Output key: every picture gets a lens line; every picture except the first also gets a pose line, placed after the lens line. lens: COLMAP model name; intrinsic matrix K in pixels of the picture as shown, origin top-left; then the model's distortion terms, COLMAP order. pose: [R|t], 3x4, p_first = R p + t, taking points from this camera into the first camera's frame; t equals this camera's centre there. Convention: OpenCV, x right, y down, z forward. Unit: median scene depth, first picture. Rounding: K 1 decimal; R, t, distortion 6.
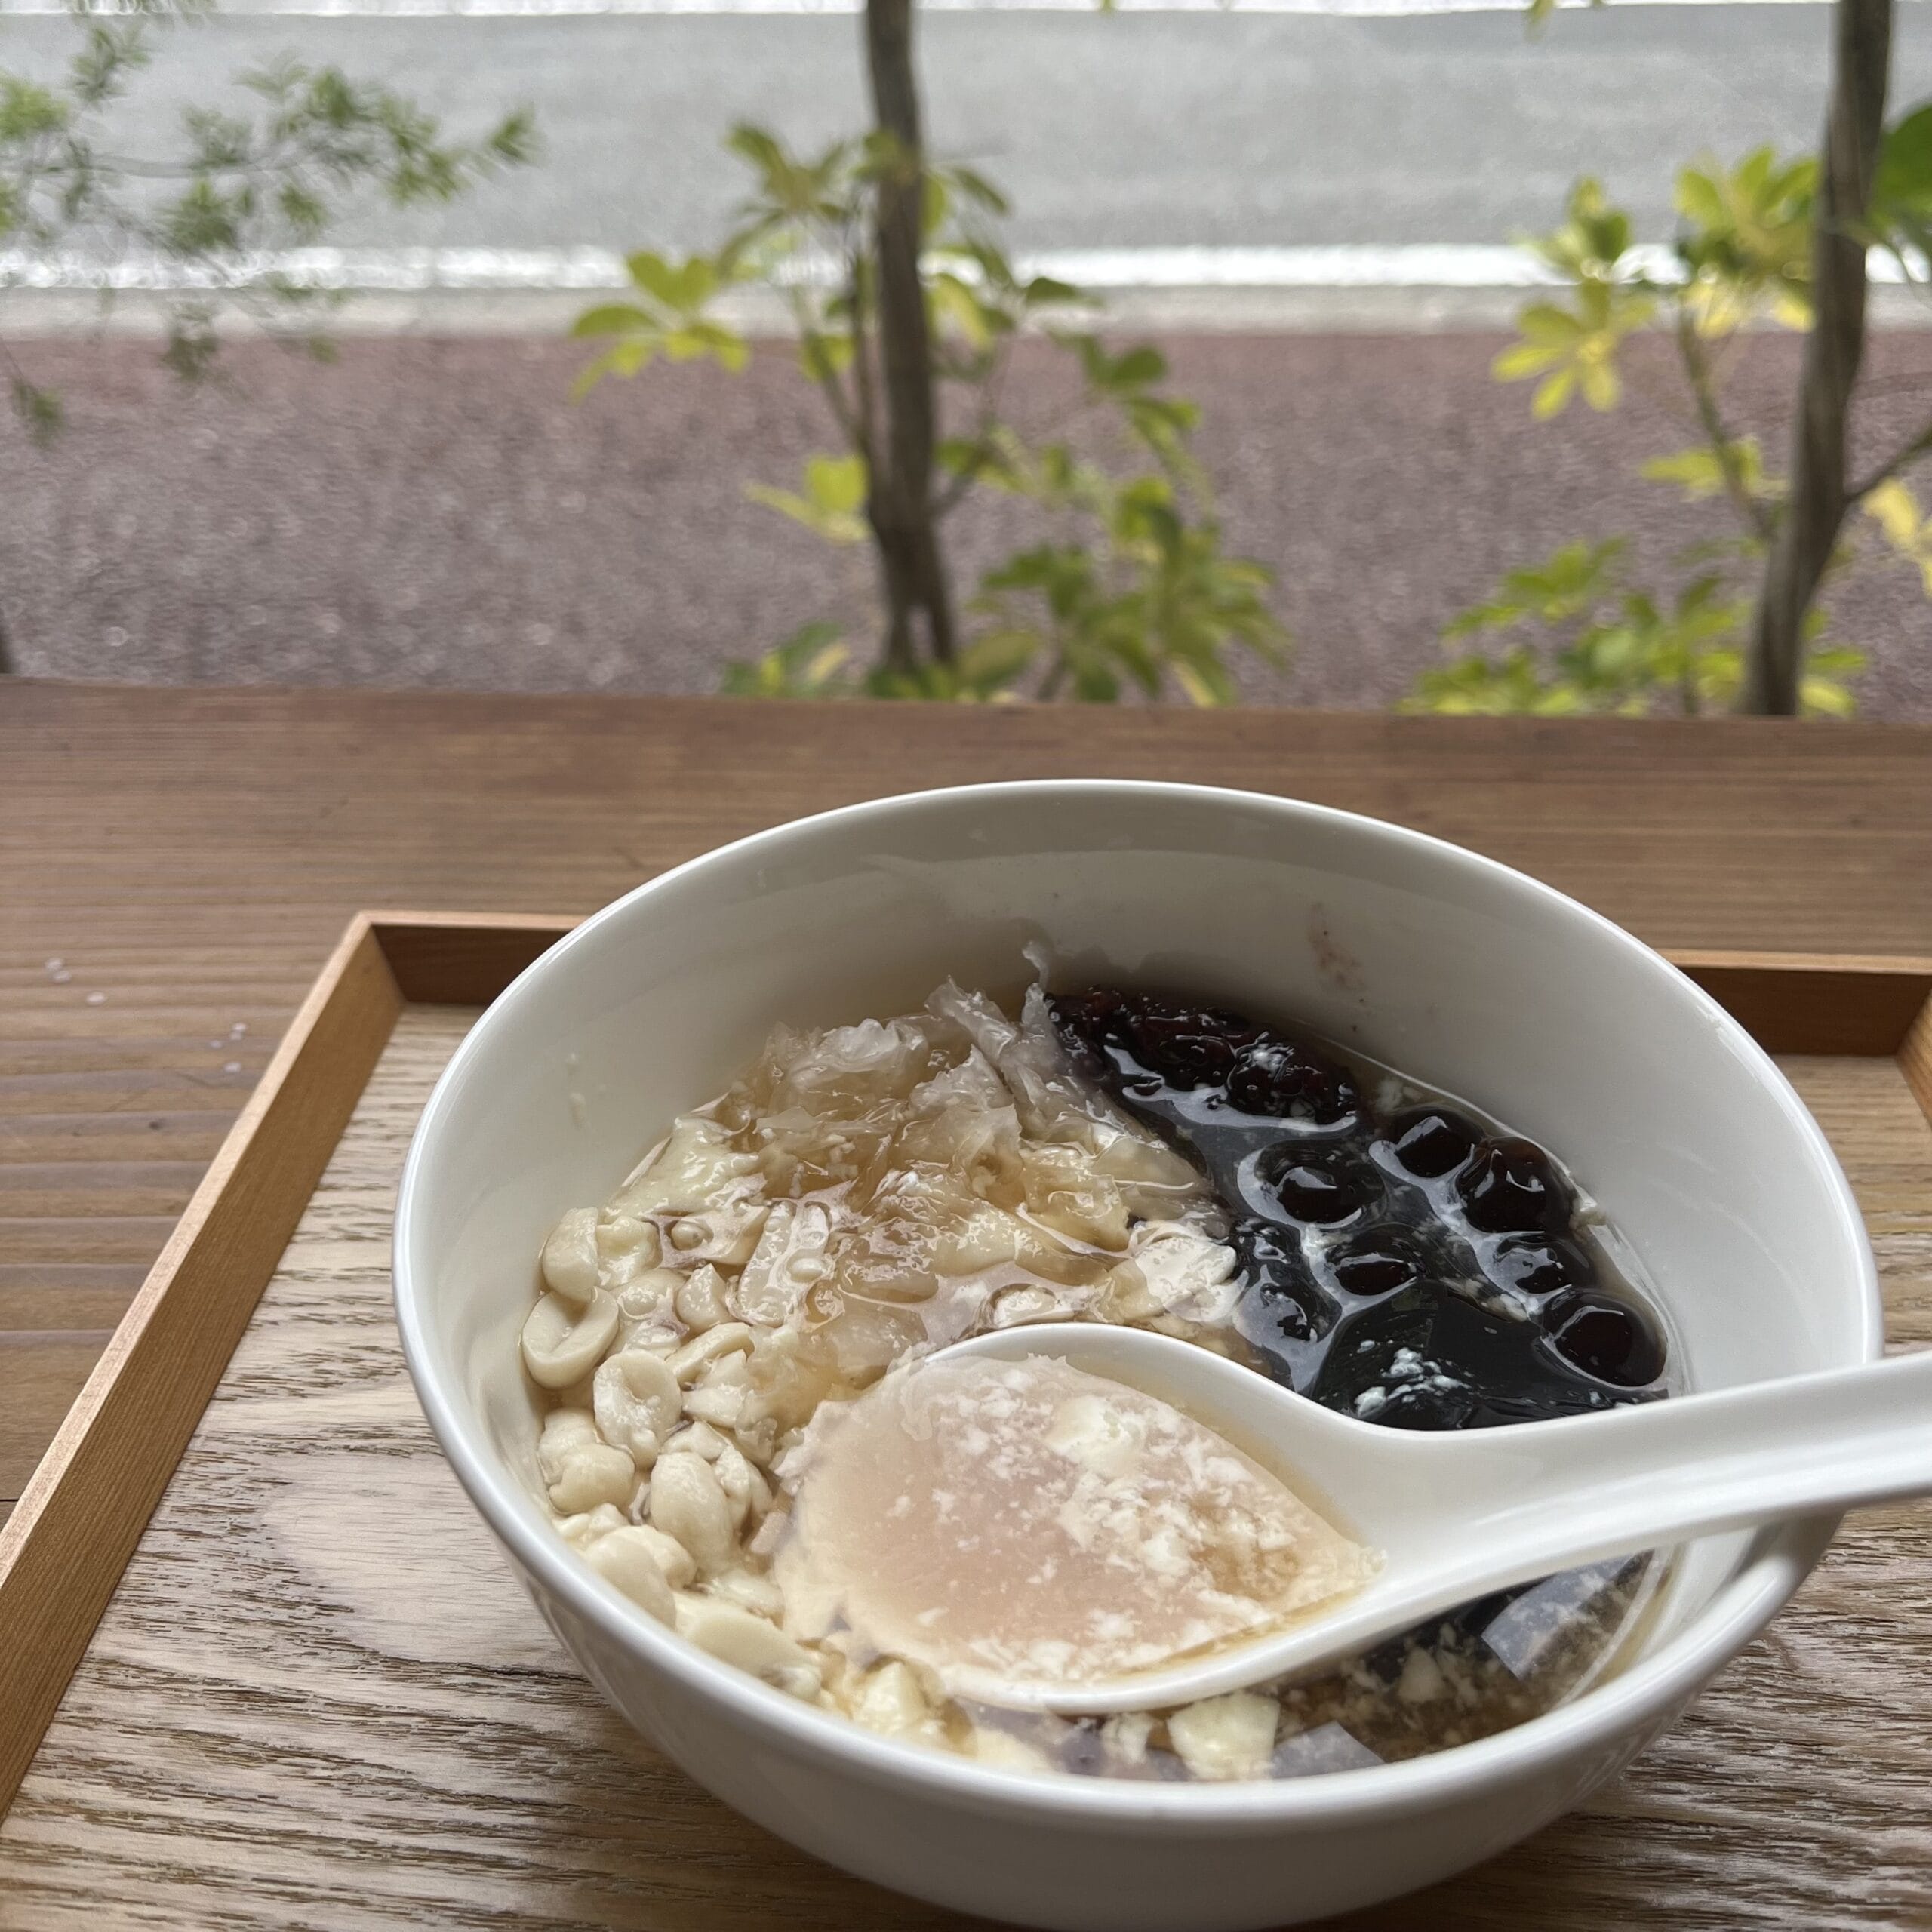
lens RADIAL K [[1920.2, 0, 966.0], [0, 1920.2, 966.0], [0, 0, 1]] dist [0.004306, -0.015202]
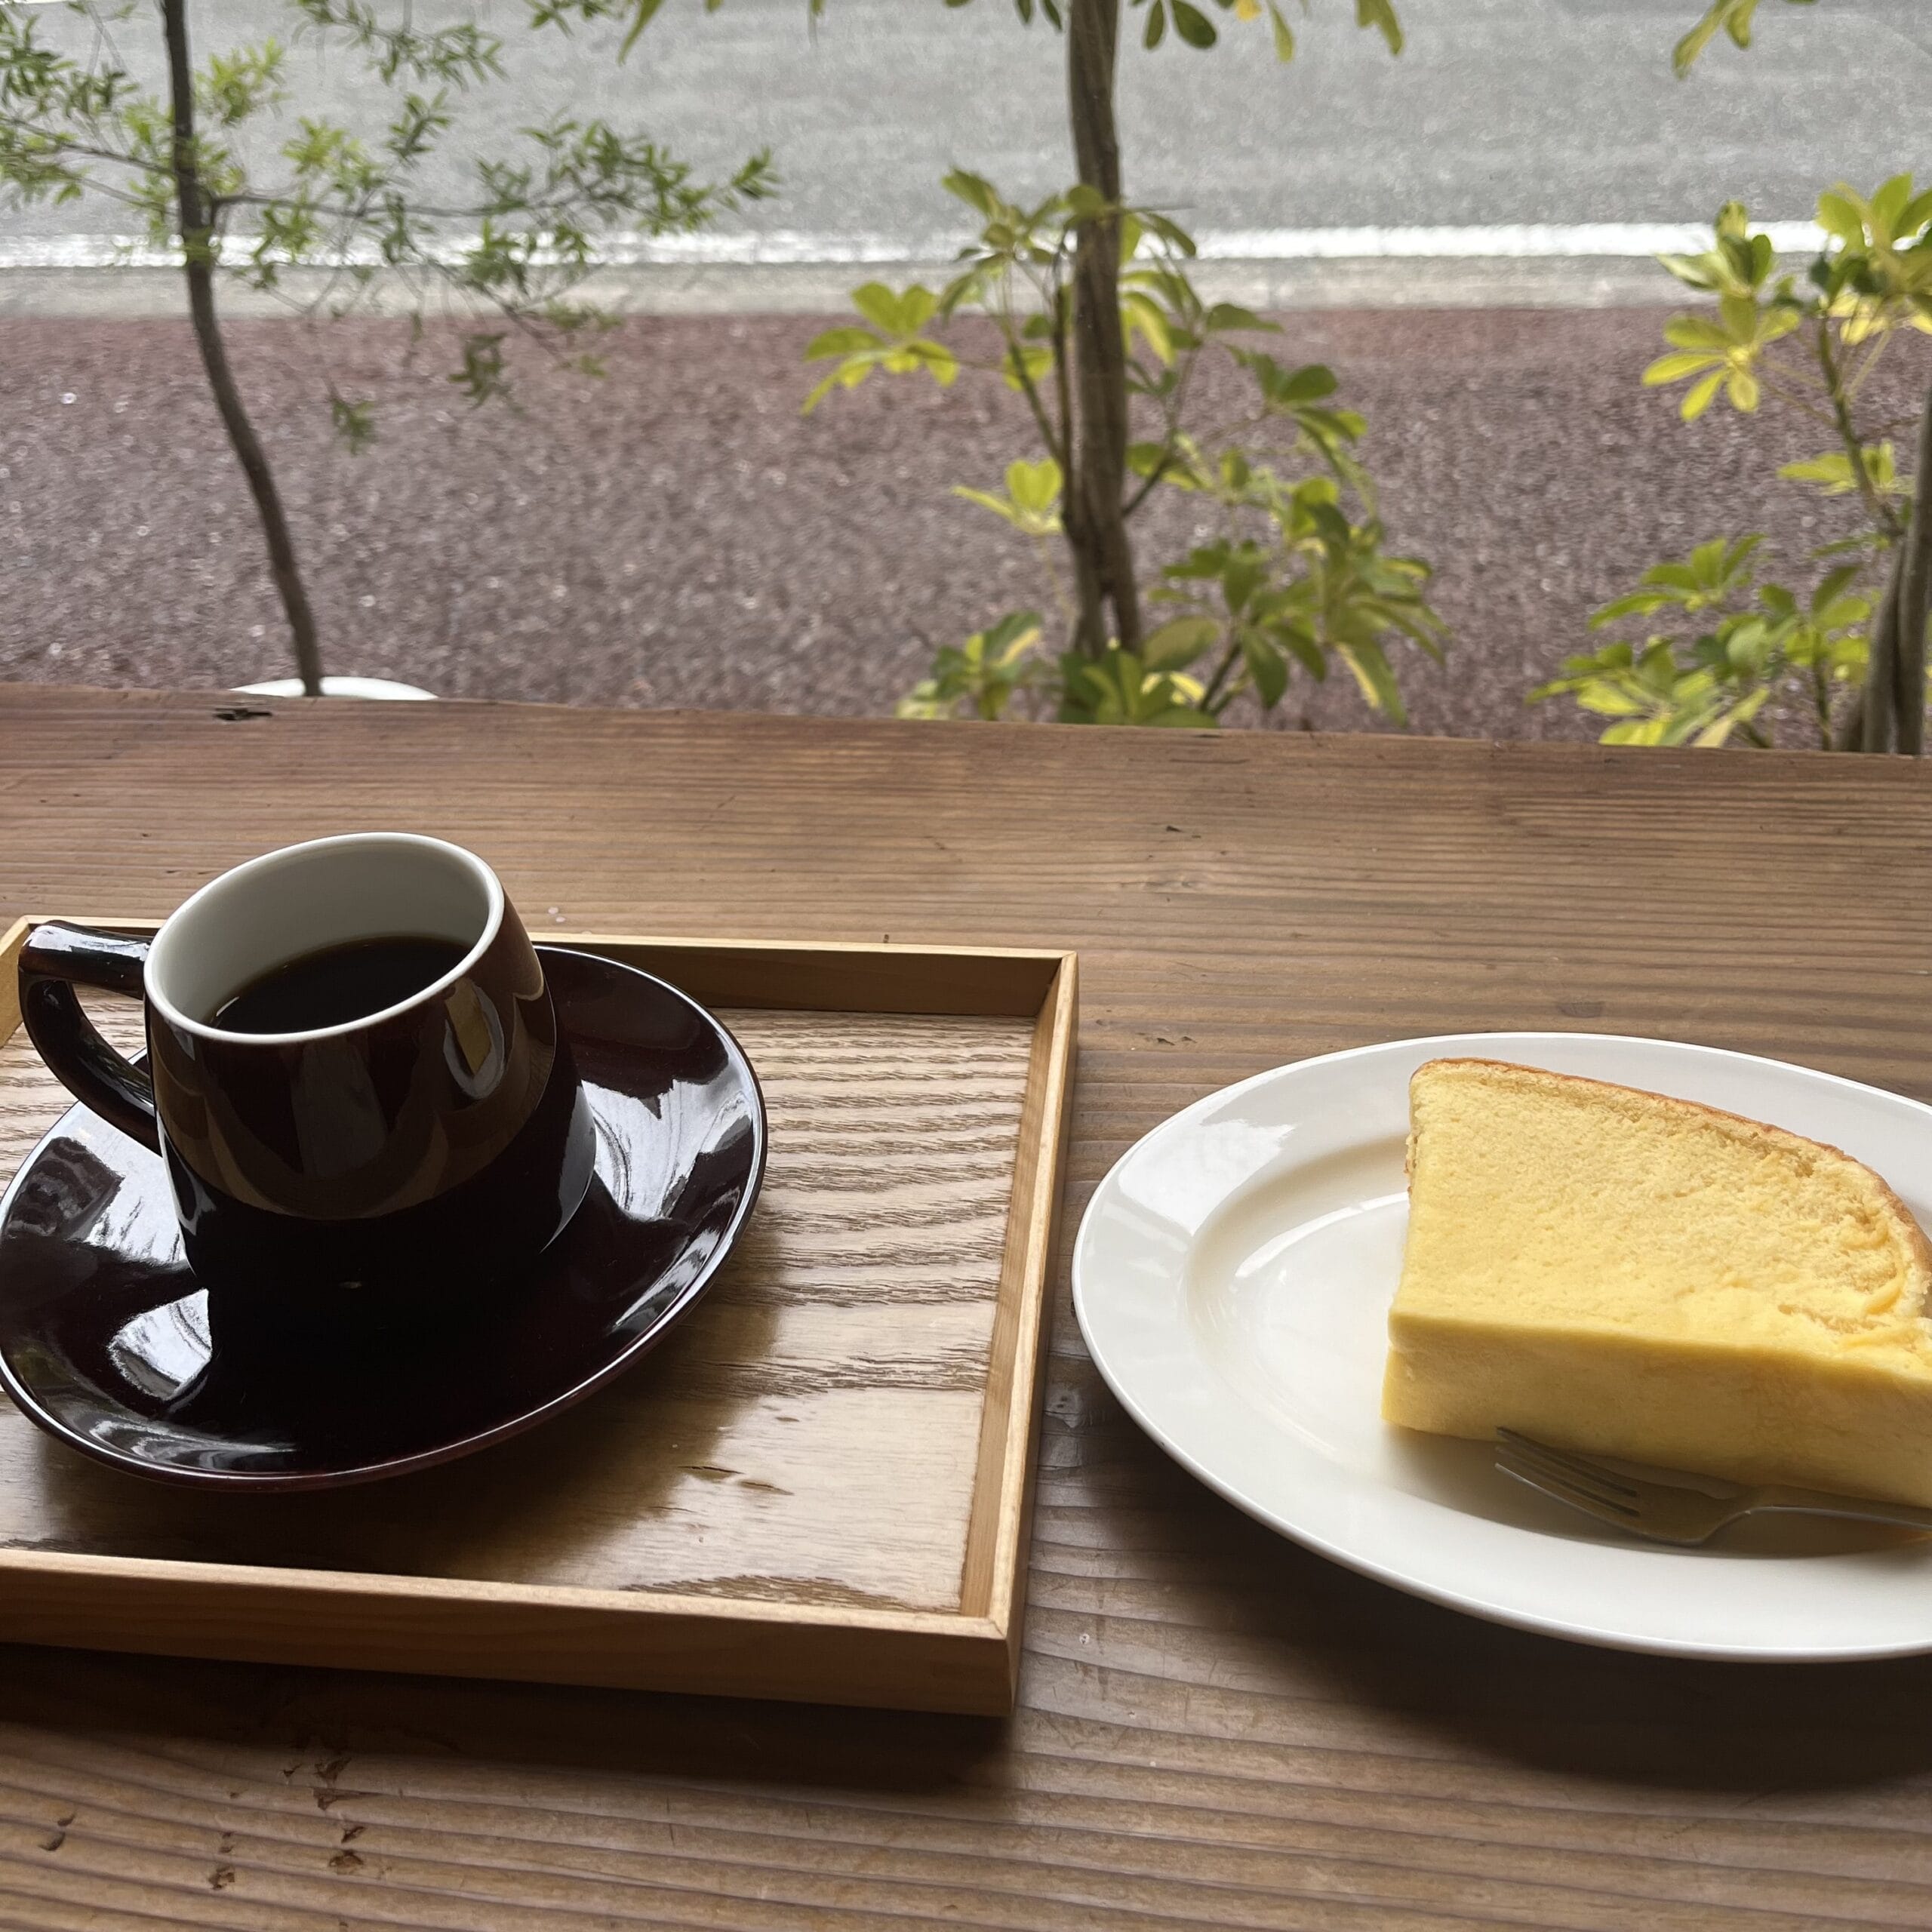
lens RADIAL K [[1969.6, 0, 957.9], [0, 1969.6, 882.8], [0, 0, 1]] dist [-0.008765, -0.018831]
pose [[0.996302, 0.019480, -0.083683, -0.012173], [-0.020742, 0.999683, -0.014237, -0.002224], [0.083379, 0.015920, 0.996391, -0.140879]]
